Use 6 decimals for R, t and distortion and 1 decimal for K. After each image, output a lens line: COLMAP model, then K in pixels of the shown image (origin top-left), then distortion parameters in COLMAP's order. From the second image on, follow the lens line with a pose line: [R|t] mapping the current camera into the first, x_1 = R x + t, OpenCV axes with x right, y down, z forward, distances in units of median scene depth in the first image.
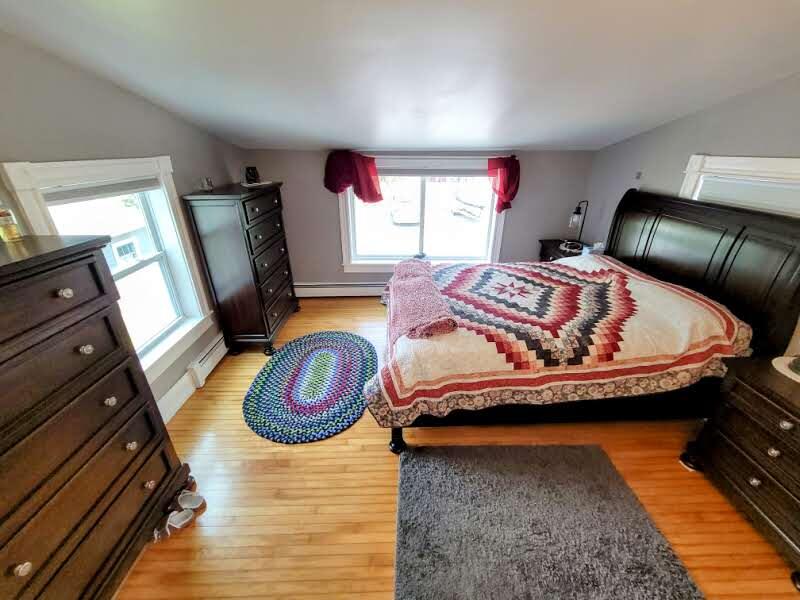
lens RADIAL K [[326.4, 0, 405.3], [0, 326.4, 303.7], [0, 0, 1]] dist [0.002399, -0.001640]
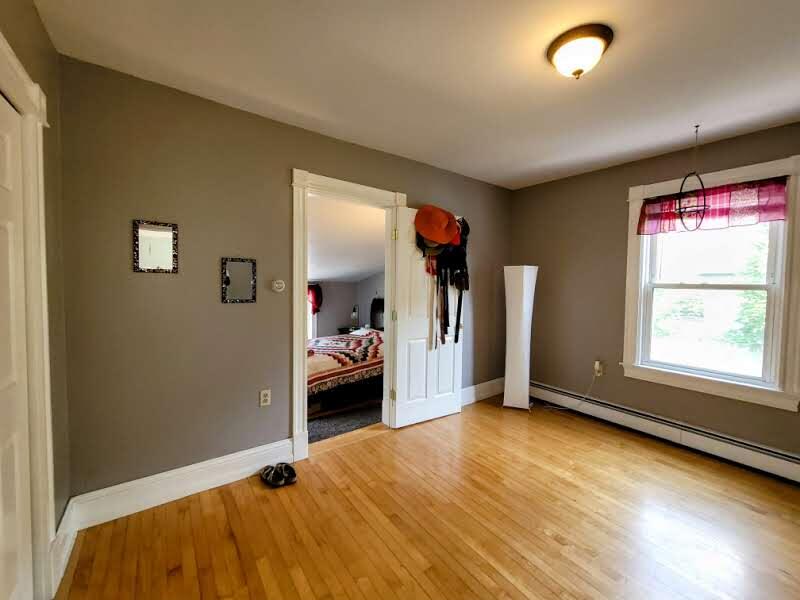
lens RADIAL K [[326.4, 0, 401.5], [0, 326.4, 296.4], [0, 0, 1]] dist [0.002399, -0.001640]
pose [[0.819265, -0.014896, 0.573222, -0.542275], [0.233046, 0.922029, -0.309116, 0.468319], [-0.523922, 0.386834, 0.758857, -0.999038]]
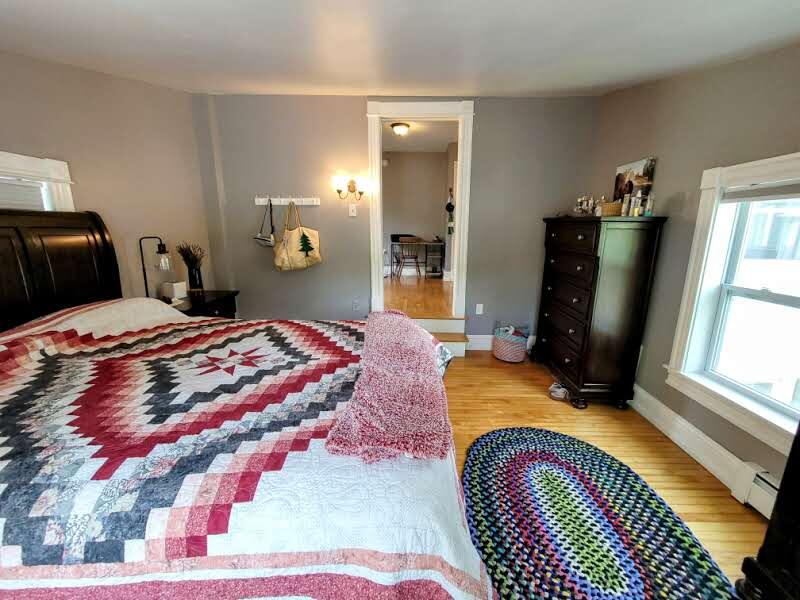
lens RADIAL K [[326.4, 0, 402.6], [0, 326.4, 300.7], [0, 0, 1]] dist [0.002399, -0.001640]
pose [[-0.998239, -0.021446, 0.055310, -0.001159], [0.017176, 0.787939, 0.615514, -0.530085], [-0.056781, 0.615380, -0.786183, 1.541212]]
